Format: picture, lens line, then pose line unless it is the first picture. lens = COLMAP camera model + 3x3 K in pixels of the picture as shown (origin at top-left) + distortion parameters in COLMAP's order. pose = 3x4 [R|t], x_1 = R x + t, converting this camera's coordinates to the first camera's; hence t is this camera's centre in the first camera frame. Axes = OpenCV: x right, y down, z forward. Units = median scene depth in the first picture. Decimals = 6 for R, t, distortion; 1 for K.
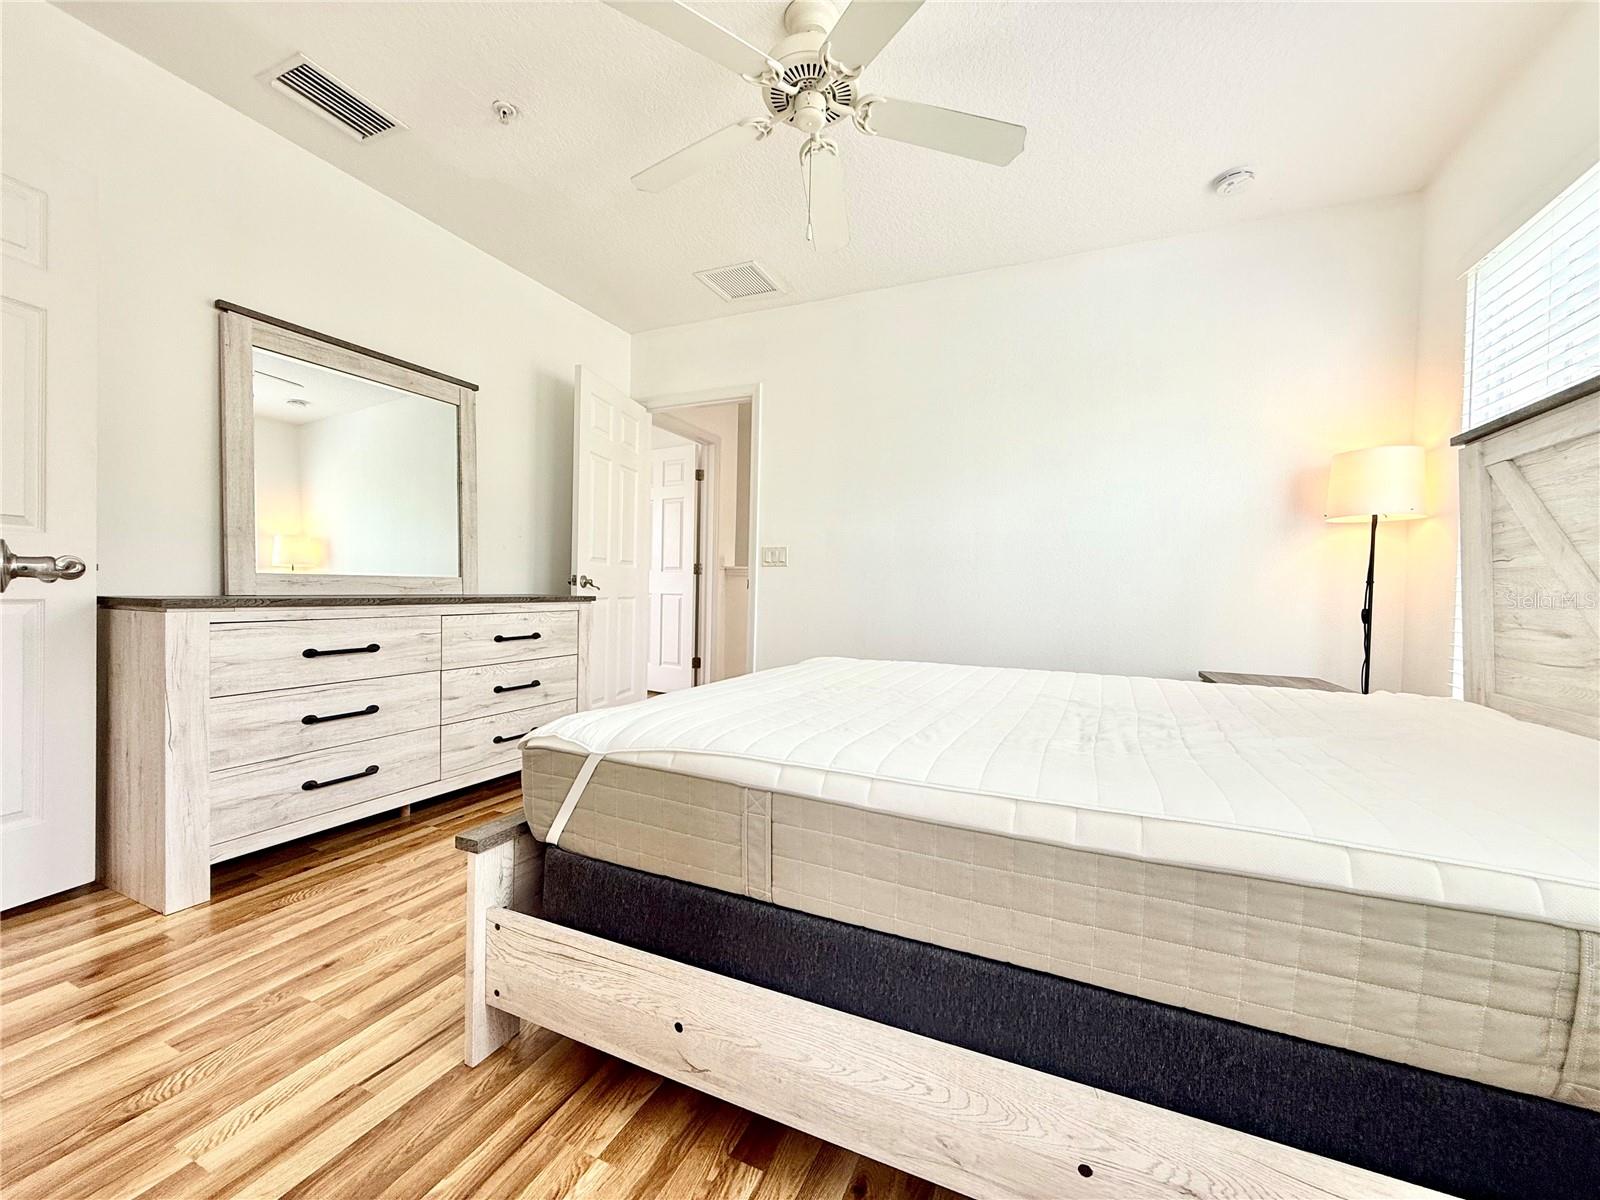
lens RADIAL K [[637.4, 0, 803.2], [0, 637.4, 600.7], [0, 0, 1]] dist [-0.001982, 0.000260]
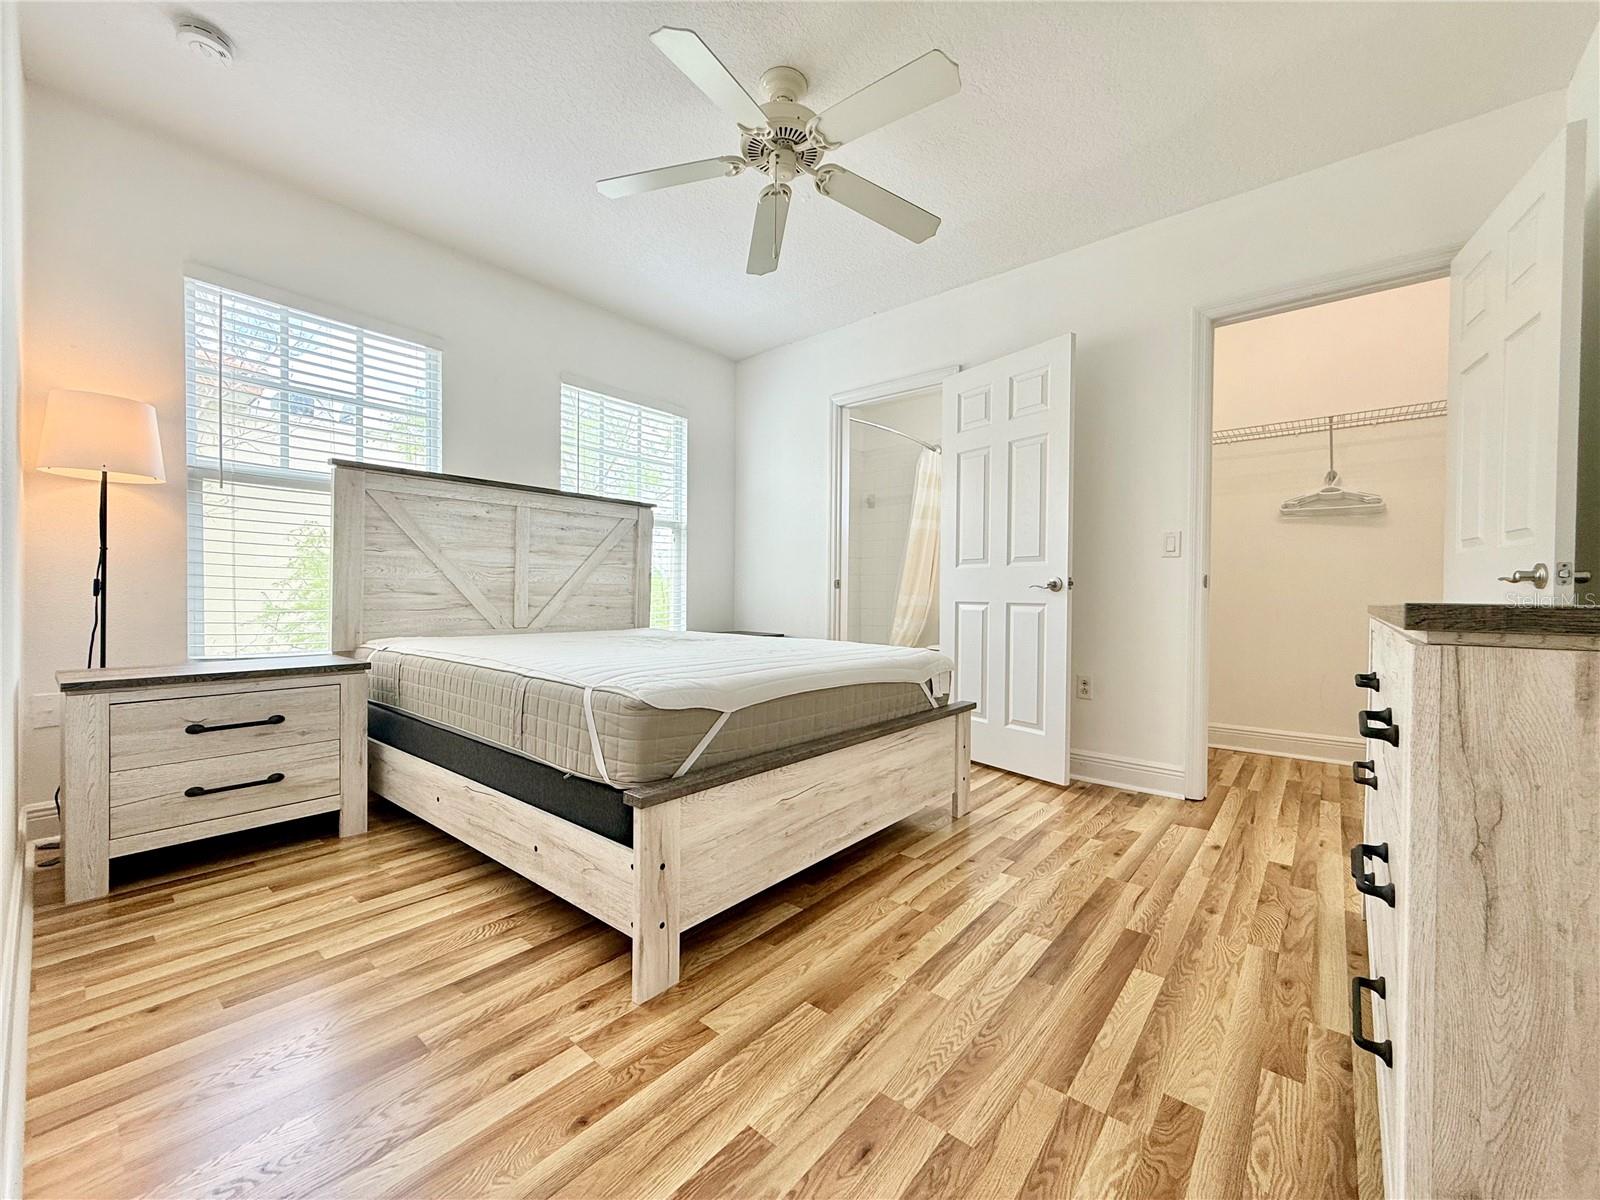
lens RADIAL K [[637.4, 0, 799.4], [0, 637.4, 598.8], [0, 0, 1]] dist [-0.001982, 0.000260]
pose [[-0.962776, -0.032547, 0.268333, -0.393093], [-0.025435, 0.999228, 0.029940, -0.016296], [-0.269100, 0.022000, -0.962861, 2.322304]]
